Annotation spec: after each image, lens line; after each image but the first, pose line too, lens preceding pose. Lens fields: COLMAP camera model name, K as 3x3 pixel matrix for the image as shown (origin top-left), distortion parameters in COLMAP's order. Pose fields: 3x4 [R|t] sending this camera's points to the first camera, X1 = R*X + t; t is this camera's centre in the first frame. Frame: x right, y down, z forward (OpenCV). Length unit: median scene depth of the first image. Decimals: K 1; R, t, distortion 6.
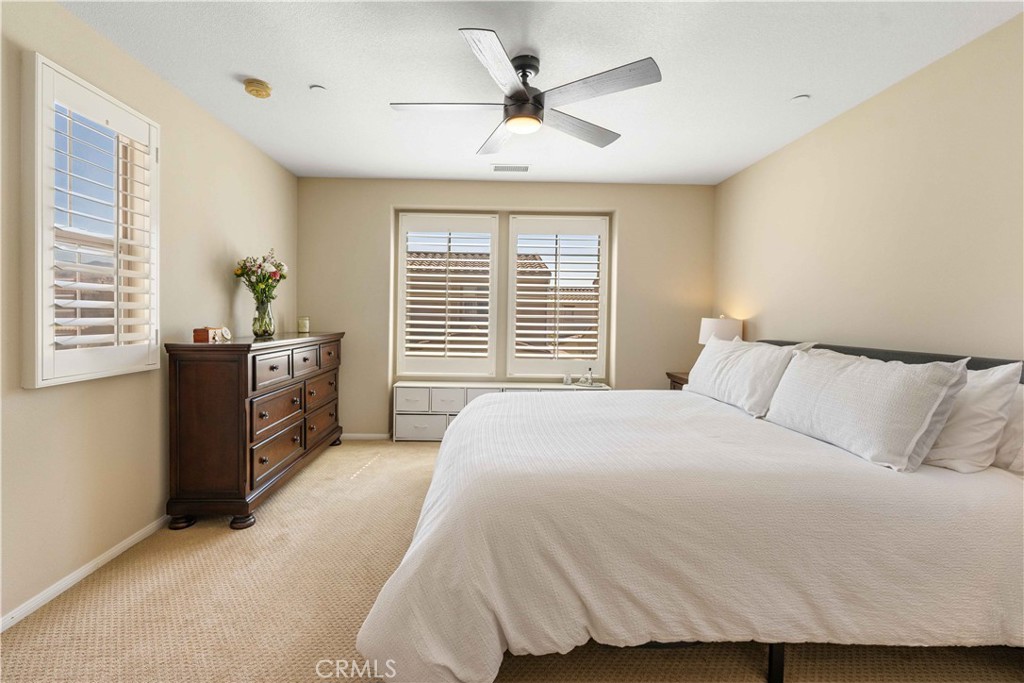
lens RADIAL K [[449.6, 0, 497.6], [0, 449.6, 322.6], [0, 0, 1]] dist [0.000789, -0.000139]
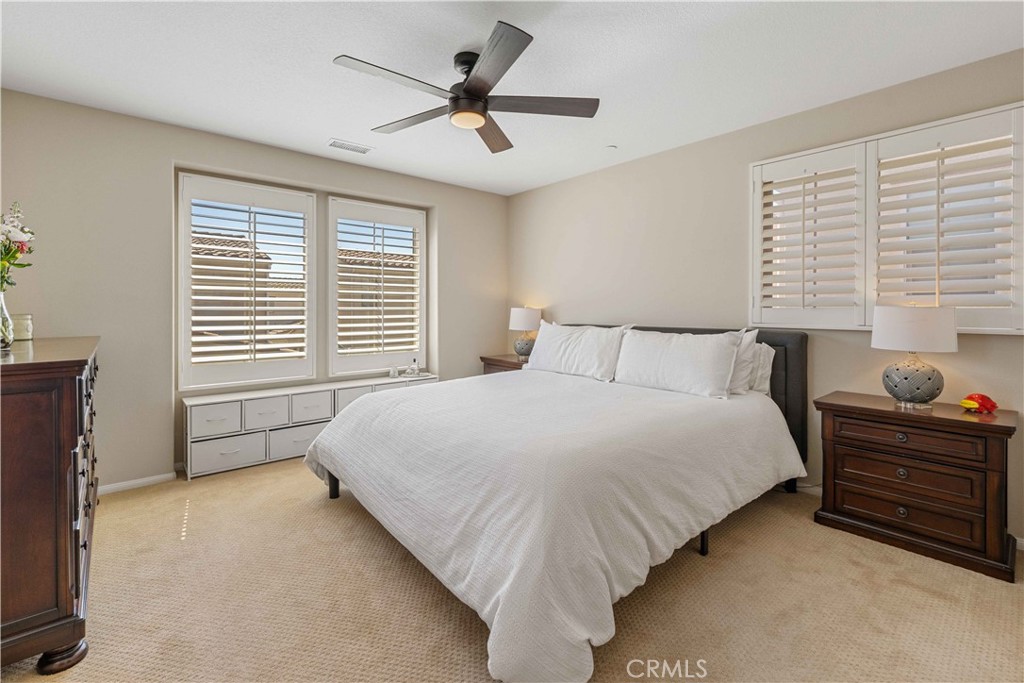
lens RADIAL K [[450.0, 0, 502.1], [0, 450.0, 310.9], [0, 0, 1]] dist [-0.000021, 0.000228]
pose [[0.773835, -0.017914, 0.633134, -0.455515], [0.021530, 0.999766, 0.001973, -0.007241], [-0.633022, 0.012105, 0.774039, 0.145582]]
